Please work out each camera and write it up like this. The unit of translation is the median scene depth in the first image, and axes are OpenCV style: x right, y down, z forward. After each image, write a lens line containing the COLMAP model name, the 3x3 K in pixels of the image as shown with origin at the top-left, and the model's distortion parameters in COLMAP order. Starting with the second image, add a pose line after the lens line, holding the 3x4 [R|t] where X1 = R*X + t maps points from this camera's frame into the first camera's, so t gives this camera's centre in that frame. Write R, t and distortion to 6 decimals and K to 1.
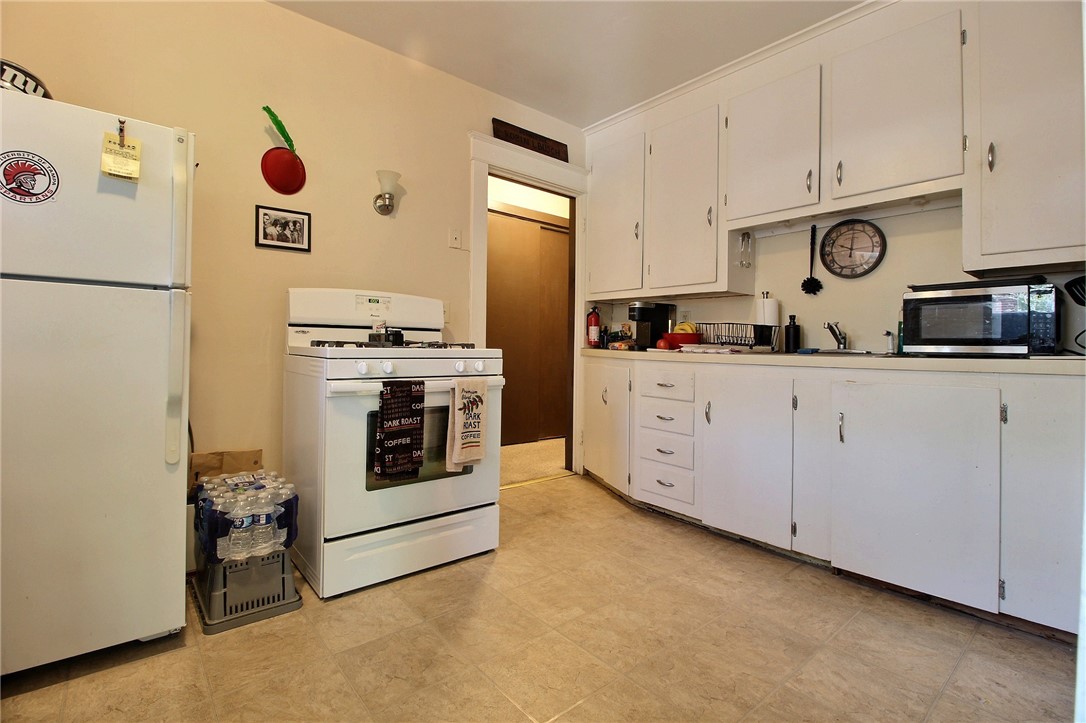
lens RADIAL K [[499.3, 0, 546.5], [0, 499.3, 352.4], [0, 0, 1]] dist [-0.021457, -0.002203]
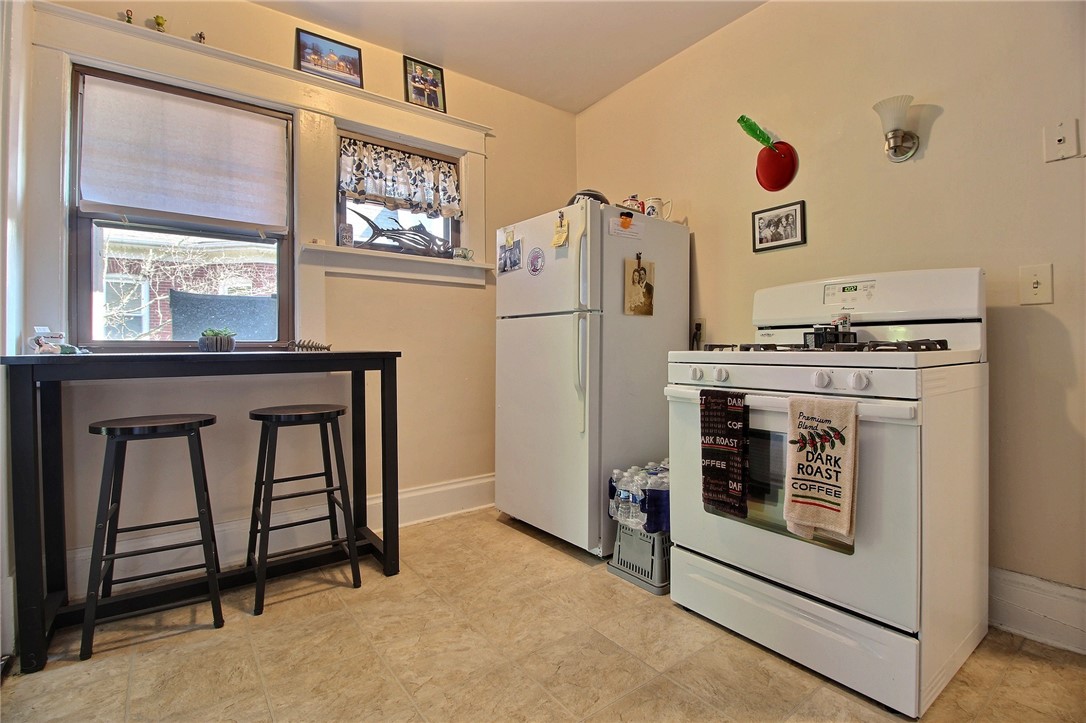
lens RADIAL K [[499.3, 0, 549.5], [0, 499.3, 352.3], [0, 0, 1]] dist [-0.021457, -0.002203]
pose [[-0.058587, -0.006873, -0.998259, 0.504523], [-0.006113, 0.999960, -0.006526, 0.000103], [0.998264, 0.005720, -0.058626, 0.703067]]
